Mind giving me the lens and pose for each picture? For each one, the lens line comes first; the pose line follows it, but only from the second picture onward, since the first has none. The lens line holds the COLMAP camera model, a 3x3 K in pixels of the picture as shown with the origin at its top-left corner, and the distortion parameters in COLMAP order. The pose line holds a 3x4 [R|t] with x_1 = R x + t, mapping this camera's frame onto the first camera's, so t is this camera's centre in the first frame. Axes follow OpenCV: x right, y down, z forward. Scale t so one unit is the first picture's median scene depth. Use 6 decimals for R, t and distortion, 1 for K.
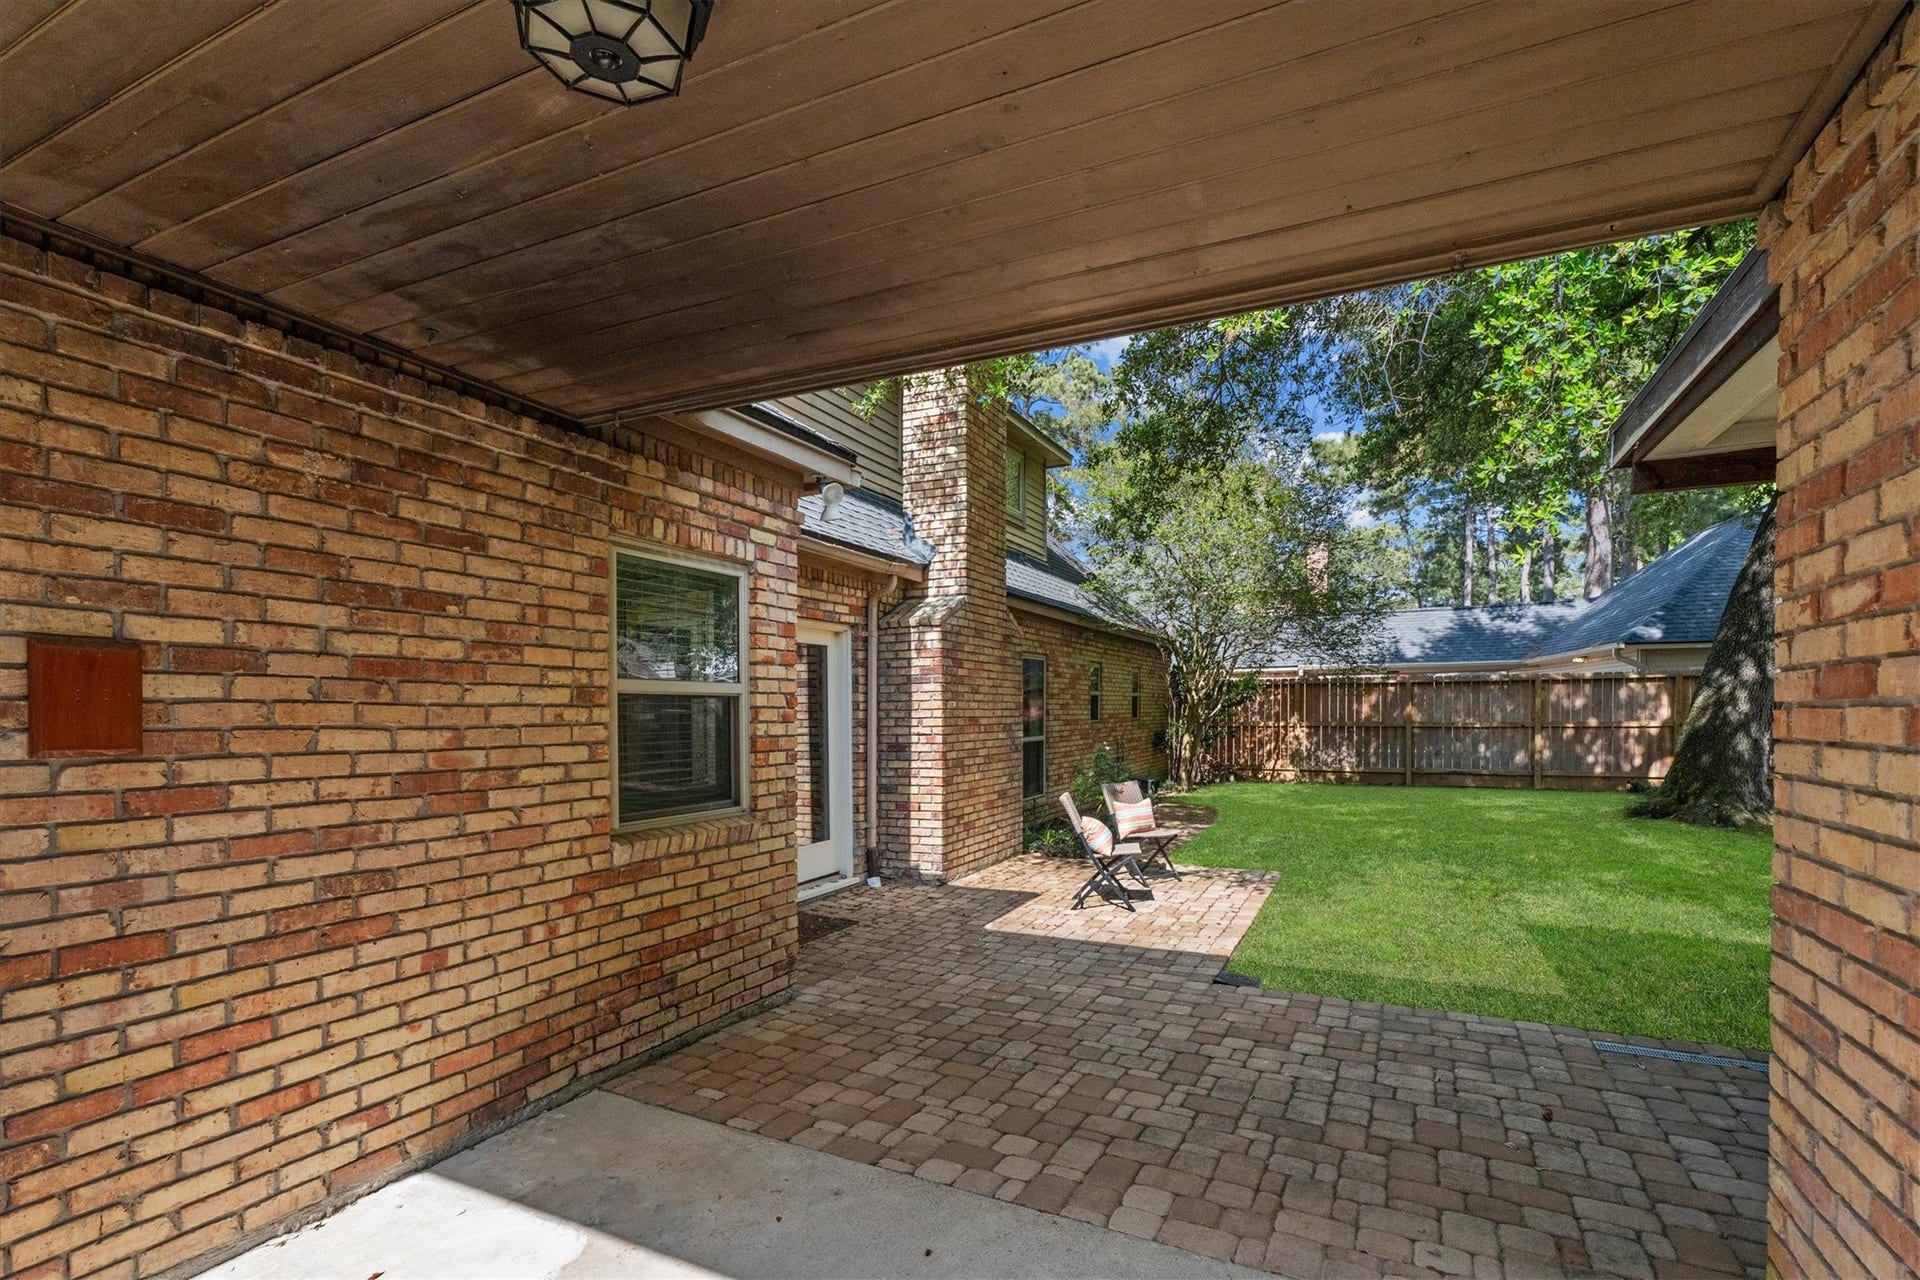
lens RADIAL K [[858.7, 0, 955.1], [0, 858.7, 651.4], [0, 0, 1]] dist [0.000400, -0.000213]
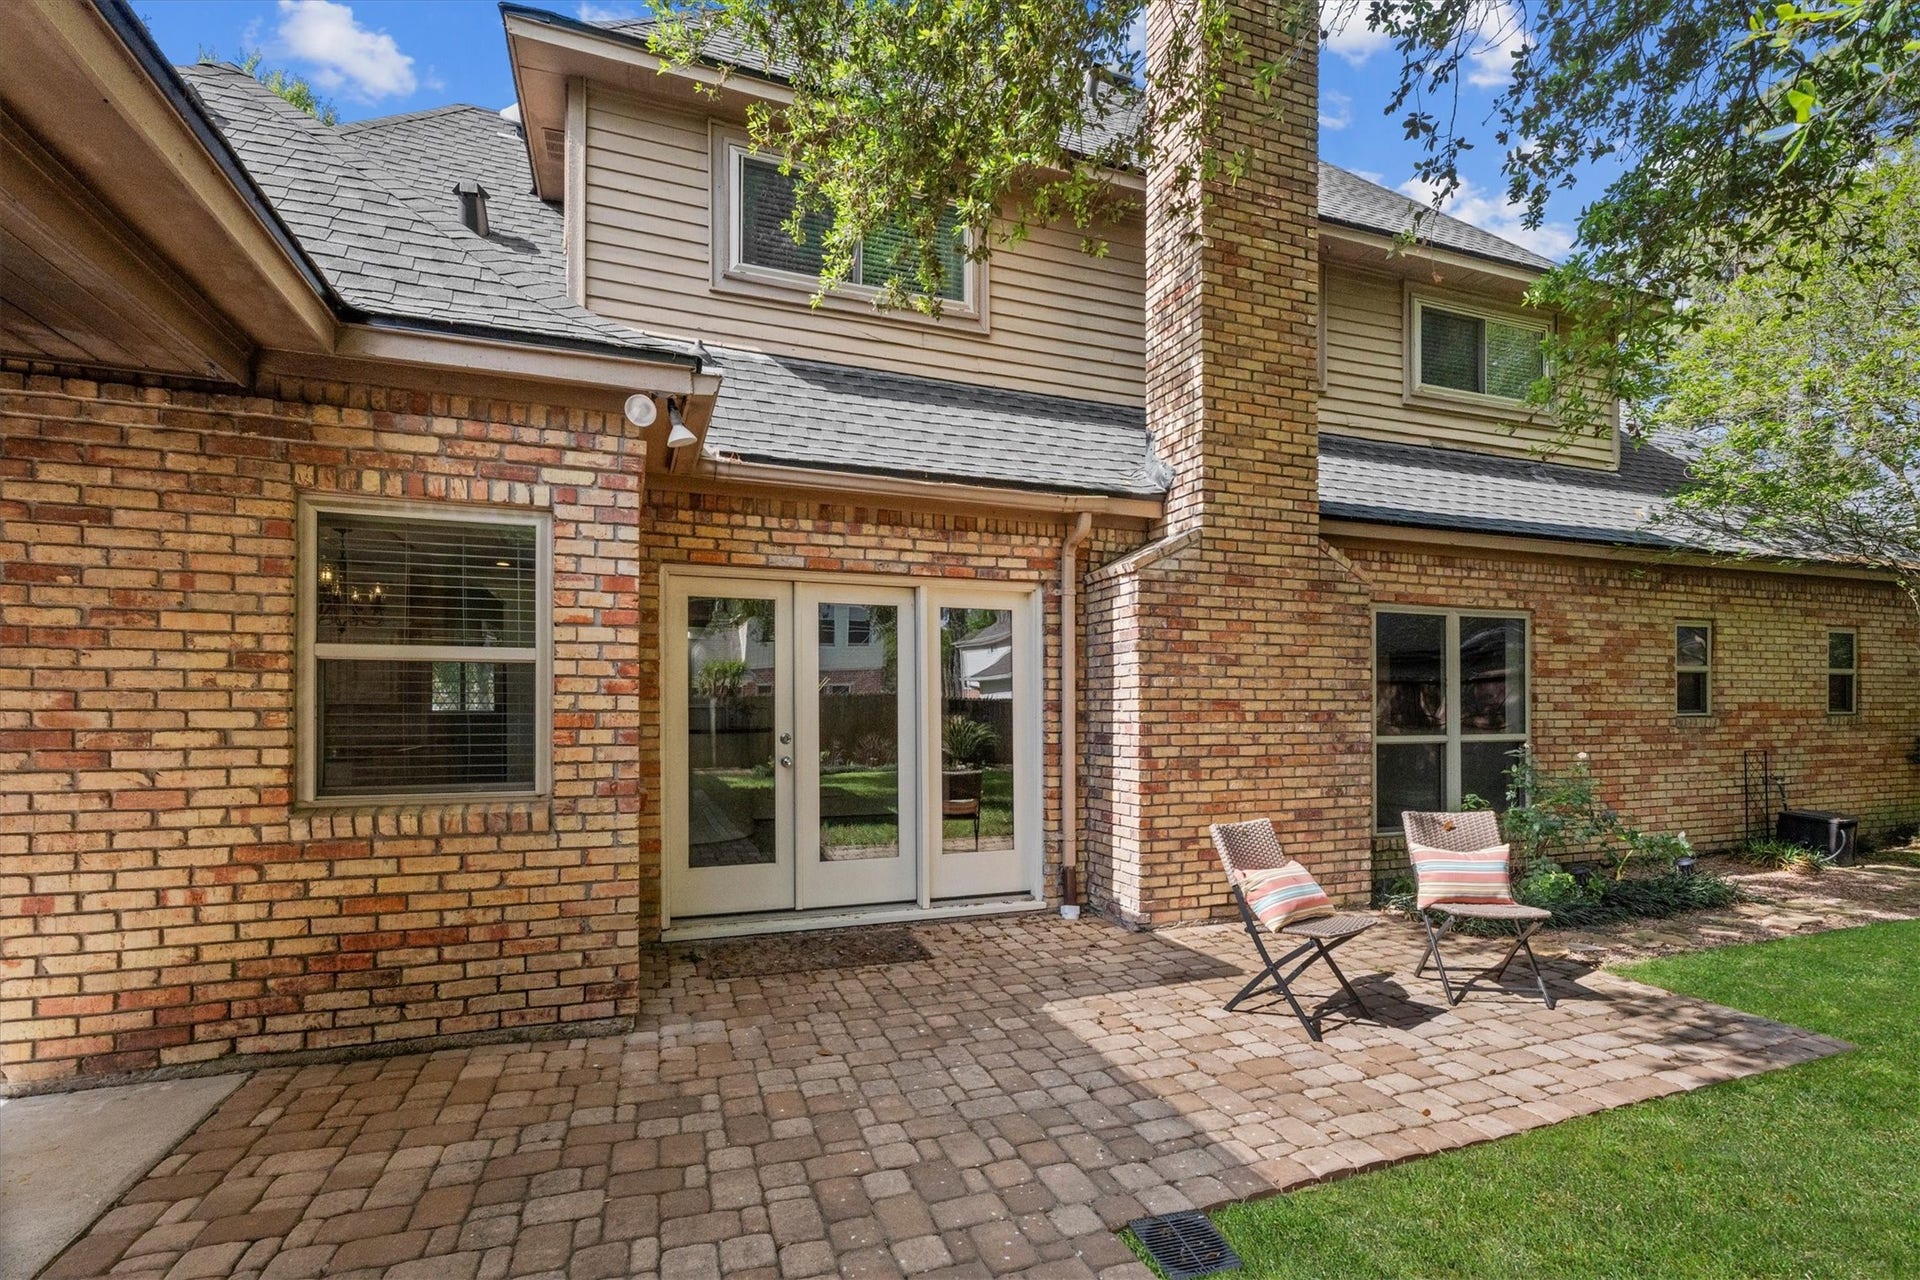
lens RADIAL K [[858.7, 0, 958.4], [0, 858.7, 639.7], [0, 0, 1]] dist [0.000400, -0.000213]
pose [[0.737878, -0.043672, -0.673519, 0.656900], [0.040998, 0.998962, -0.019859, 0.064168], [0.673687, -0.012960, 0.738903, 0.659638]]
